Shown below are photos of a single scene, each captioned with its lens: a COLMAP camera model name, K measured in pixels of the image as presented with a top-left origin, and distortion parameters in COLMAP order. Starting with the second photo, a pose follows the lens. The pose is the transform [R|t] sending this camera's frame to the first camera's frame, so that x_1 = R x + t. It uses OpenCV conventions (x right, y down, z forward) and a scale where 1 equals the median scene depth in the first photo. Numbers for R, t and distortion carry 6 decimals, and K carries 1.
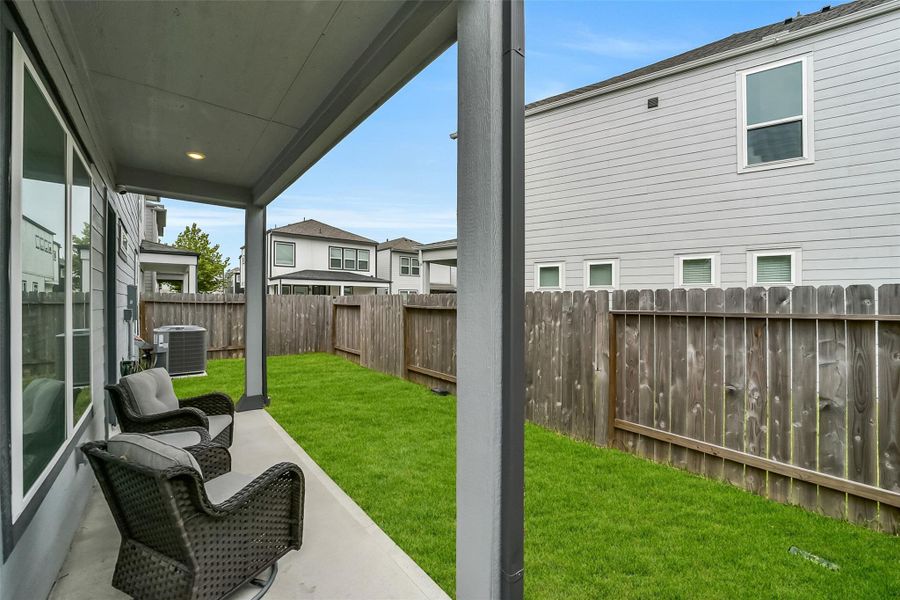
lens RADIAL K [[355.0, 0, 450.7], [0, 355.0, 301.7], [0, 0, 1]] dist [-0.033728, 0.007716]
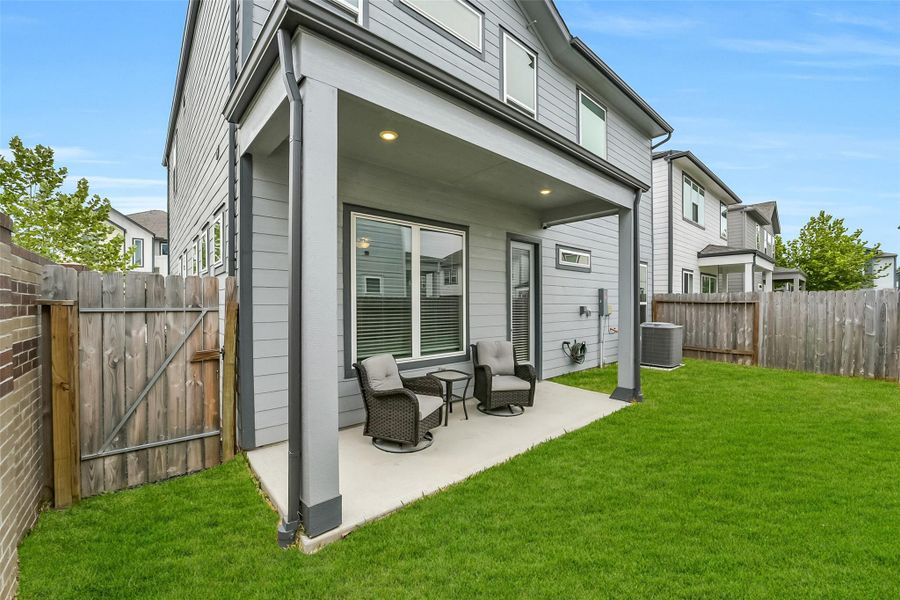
lens RADIAL K [[355.0, 0, 450.0], [0, 355.0, 304.1], [0, 0, 1]] dist [-0.033728, 0.007716]
pose [[0.015092, -0.003191, -0.999881, 0.259704], [0.001730, 0.999993, -0.003165, 0.009760], [0.999885, -0.001682, 0.015098, 0.243577]]
